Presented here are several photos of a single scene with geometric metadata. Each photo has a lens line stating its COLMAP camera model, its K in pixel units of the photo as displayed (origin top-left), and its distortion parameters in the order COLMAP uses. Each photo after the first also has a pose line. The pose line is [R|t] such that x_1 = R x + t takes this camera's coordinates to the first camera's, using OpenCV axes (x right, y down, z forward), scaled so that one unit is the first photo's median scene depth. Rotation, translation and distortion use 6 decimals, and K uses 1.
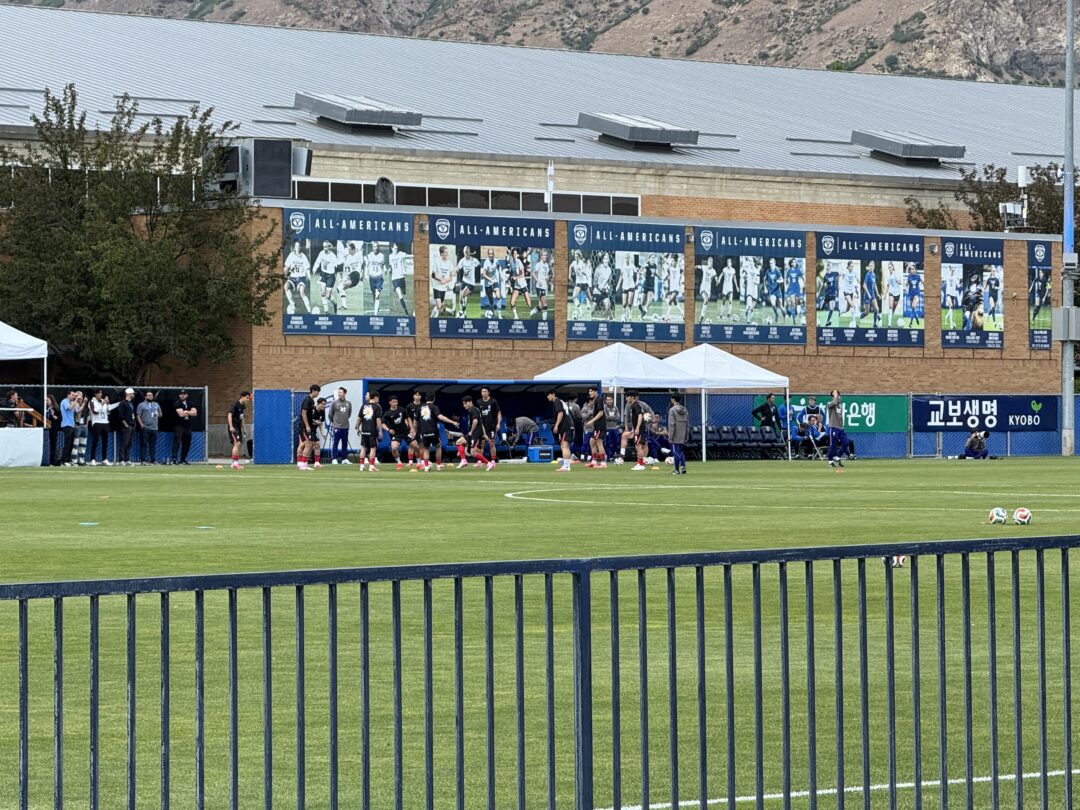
lens RADIAL K [[4485.3, 0, 538.3], [0, 4485.3, 404.7], [0, 0, 1]] dist [0.146253, 0.000000]
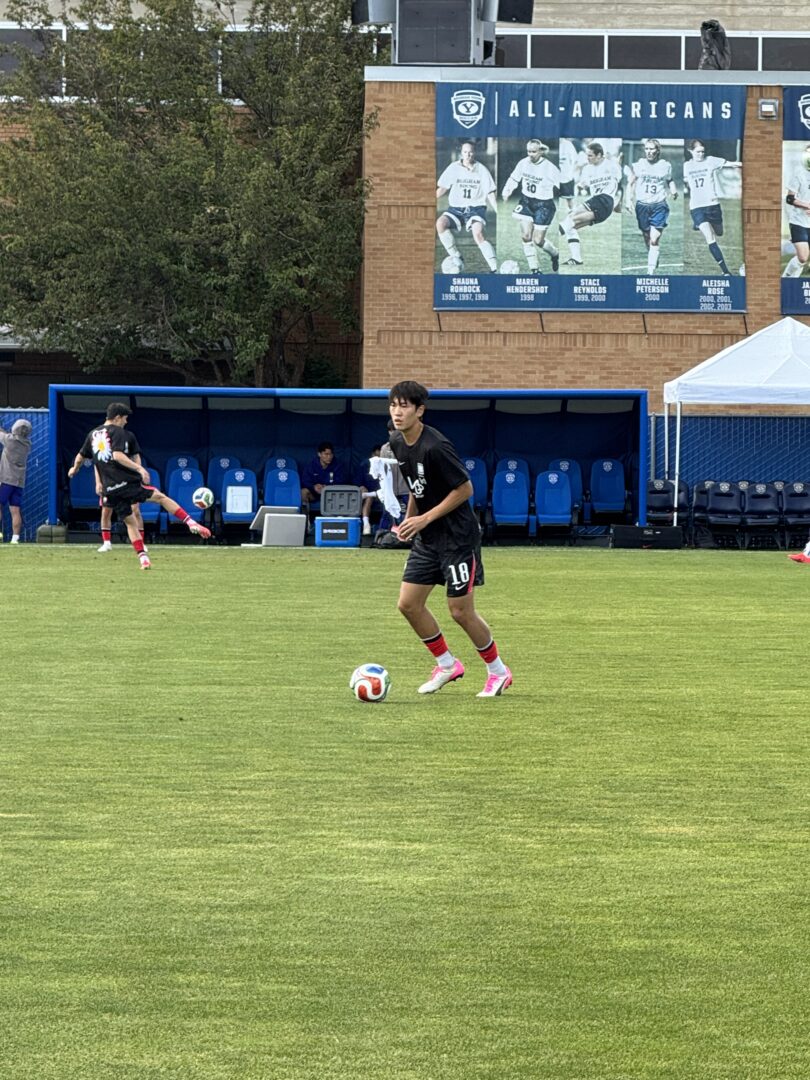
lens RADIAL K [[5988.9, 0, 405.0], [0, 5988.9, 539.9], [0, 0, 1]] dist [-0.146722, 0.000000]
pose [[0.740177, 0.013849, -0.672270, 0.432158], [-0.004650, 0.999869, 0.015479, 0.001157], [0.672396, -0.008331, 0.740145, 0.444335]]
